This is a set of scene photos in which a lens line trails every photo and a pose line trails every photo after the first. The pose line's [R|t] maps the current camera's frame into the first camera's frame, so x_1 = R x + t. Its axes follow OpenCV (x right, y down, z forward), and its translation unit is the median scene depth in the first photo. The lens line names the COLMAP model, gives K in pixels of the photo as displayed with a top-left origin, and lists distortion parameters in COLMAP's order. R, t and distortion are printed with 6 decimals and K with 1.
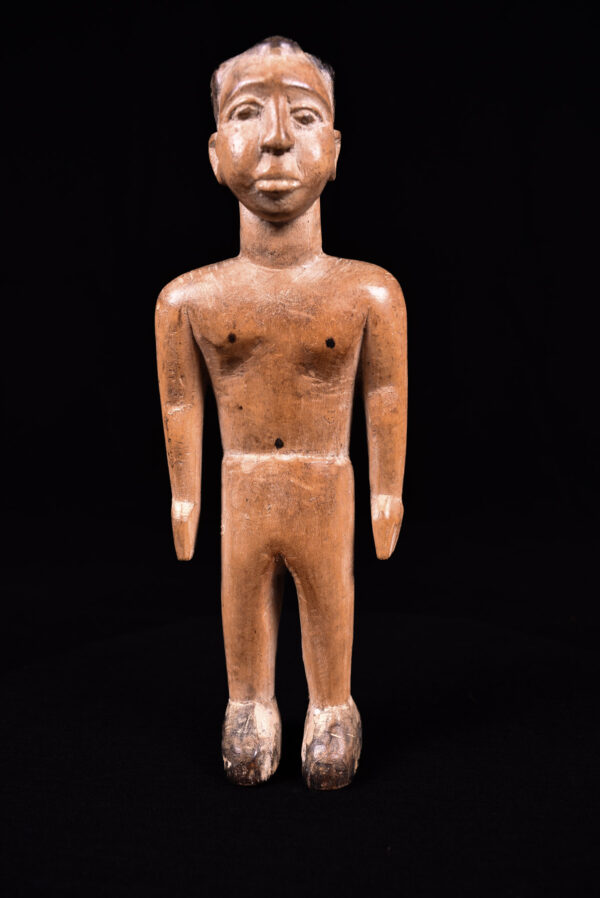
lens RADIAL K [[786.3, 0, 296.8], [0, 786.3, 448.2], [0, 0, 1]] dist [-0.083134, -0.003216]
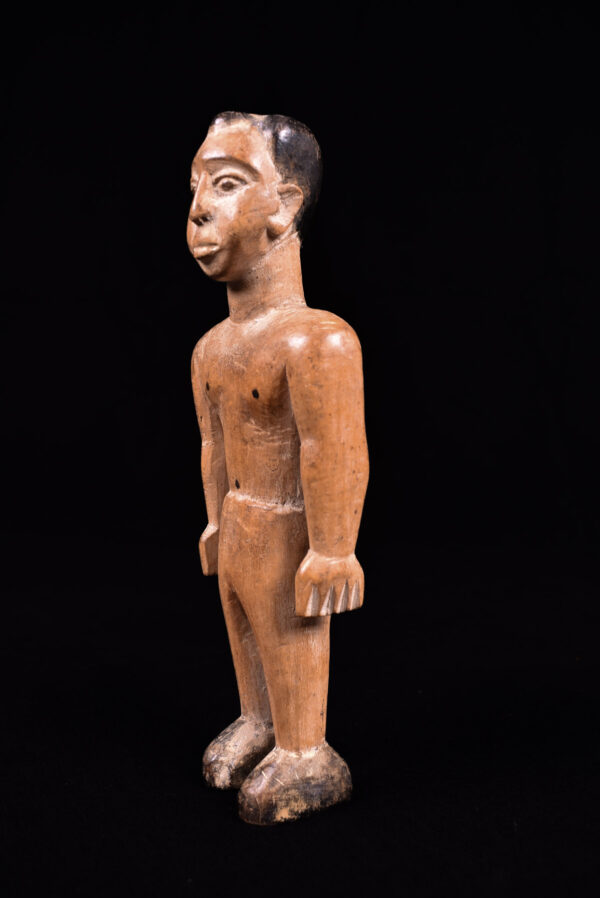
lens RADIAL K [[786.3, 0, 297.4], [0, 786.3, 450.0], [0, 0, 1]] dist [-0.083134, -0.003216]
pose [[0.632782, 0.088292, -0.769280, 0.866461], [-0.102040, 0.994322, 0.030186, -0.095053], [0.767578, 0.059396, 0.638198, 0.375436]]
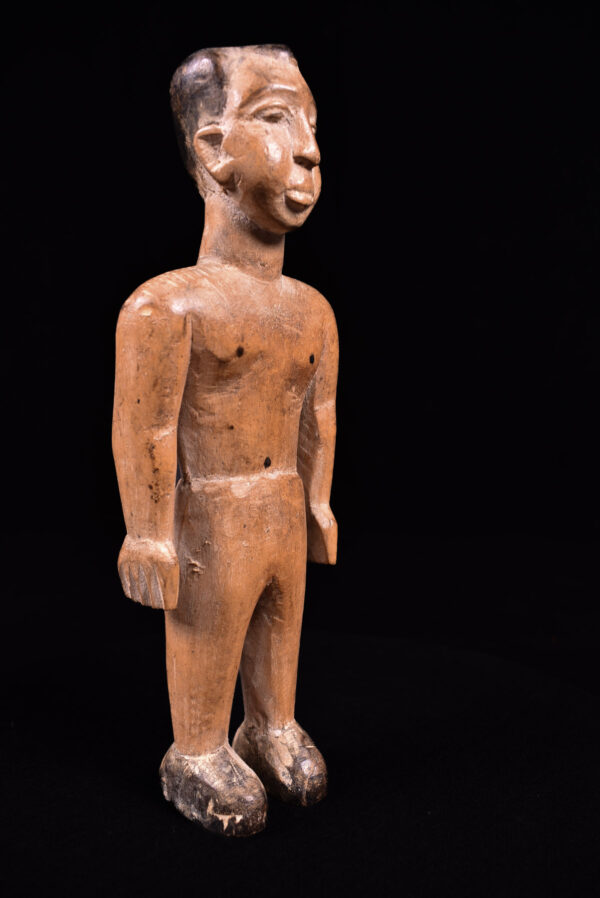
lens RADIAL K [[786.3, 0, 301.9], [0, 786.3, 448.4], [0, 0, 1]] dist [-0.083134, -0.003216]
pose [[0.647886, -0.069518, 0.758559, -0.731278], [0.087630, 0.996018, 0.016435, -0.035542], [-0.756680, 0.055824, 0.651397, 0.345396]]
